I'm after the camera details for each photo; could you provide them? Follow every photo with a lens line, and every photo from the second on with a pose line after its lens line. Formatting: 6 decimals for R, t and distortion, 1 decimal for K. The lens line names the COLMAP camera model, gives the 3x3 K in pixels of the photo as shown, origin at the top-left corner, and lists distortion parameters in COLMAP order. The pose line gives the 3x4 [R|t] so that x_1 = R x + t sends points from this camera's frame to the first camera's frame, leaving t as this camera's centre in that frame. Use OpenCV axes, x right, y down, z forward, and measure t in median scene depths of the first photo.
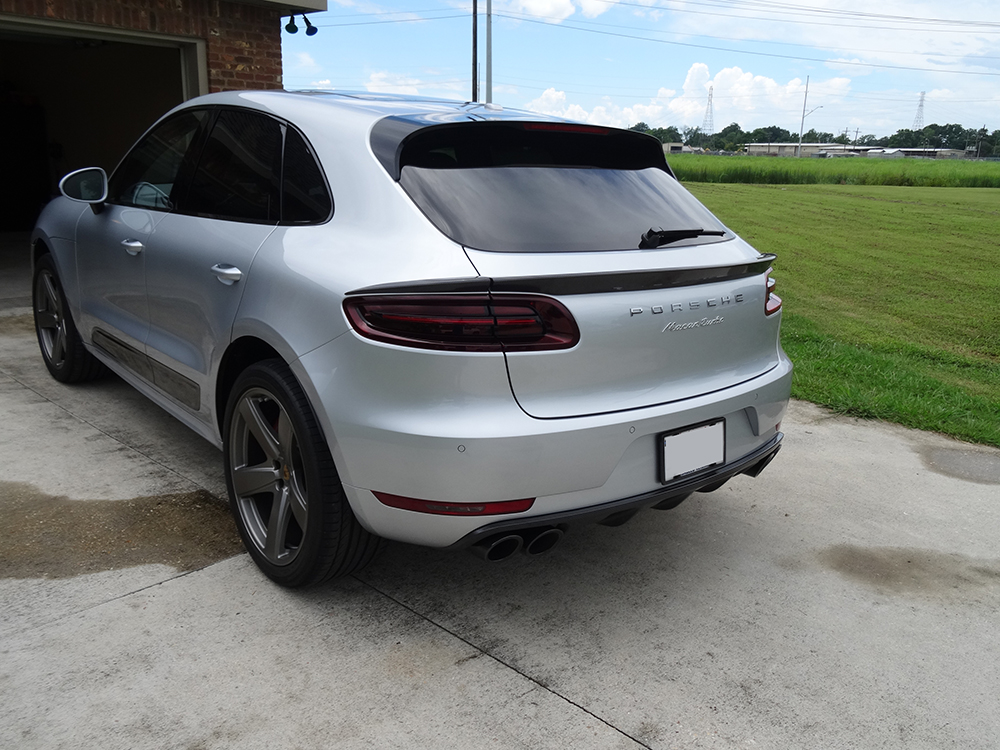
lens RADIAL K [[830.8, 0, 500.0], [0, 830.8, 375.0], [0, 0, 1]] dist [0.011030, -0.001409]
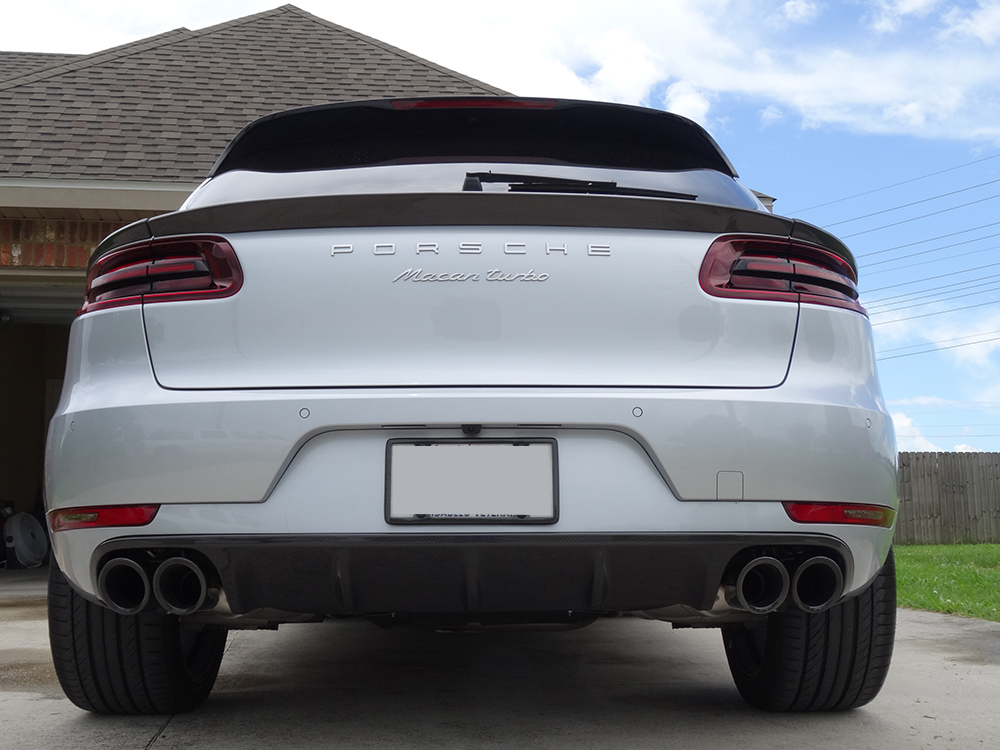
lens RADIAL K [[1163.4, 0, 500.0], [0, 1163.4, 375.0], [0, 0, 1]] dist [0.000020, -0.005535]
pose [[0.775623, -0.121327, -0.619426, 0.729810], [-0.130193, 0.929499, -0.345083, 0.287161], [0.617624, 0.348299, 0.705144, 0.383238]]
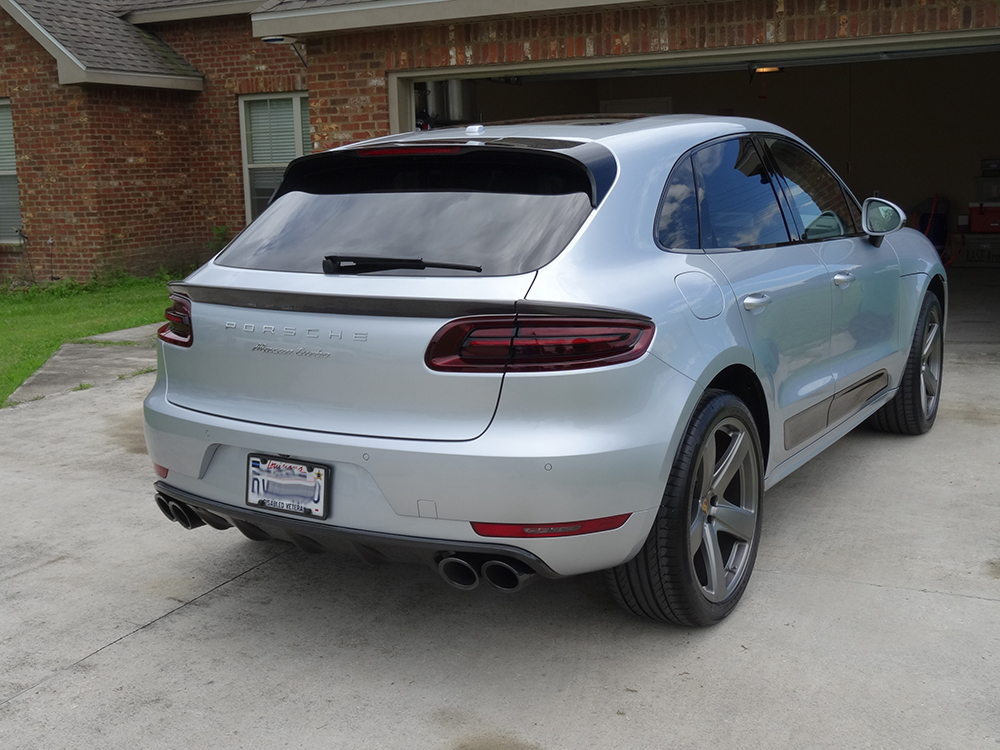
lens RADIAL K [[1163.4, 0, 500.0], [0, 1163.4, 375.0], [0, 0, 1]] dist [0.000020, -0.005535]
pose [[0.302722, 0.127024, -0.944576, 1.451298], [-0.214998, 0.974634, 0.062162, -0.156890], [0.928512, 0.184264, 0.322353, 0.737452]]
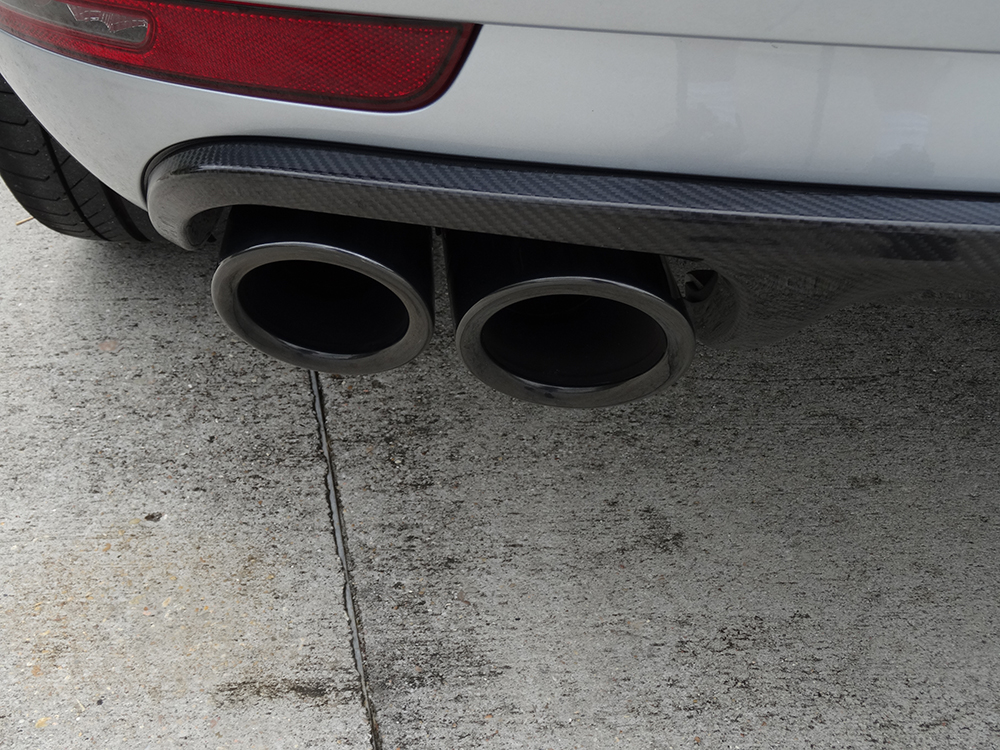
lens RADIAL K [[1188.8, 0, 500.0], [0, 1188.8, 375.0], [0, 0, 1]] dist [0.011681, -0.011528]
pose [[0.817927, 0.310715, -0.484202, 0.134903], [-0.123716, 0.916921, 0.379408, 0.104628], [0.561863, -0.250424, 0.788415, 0.695522]]
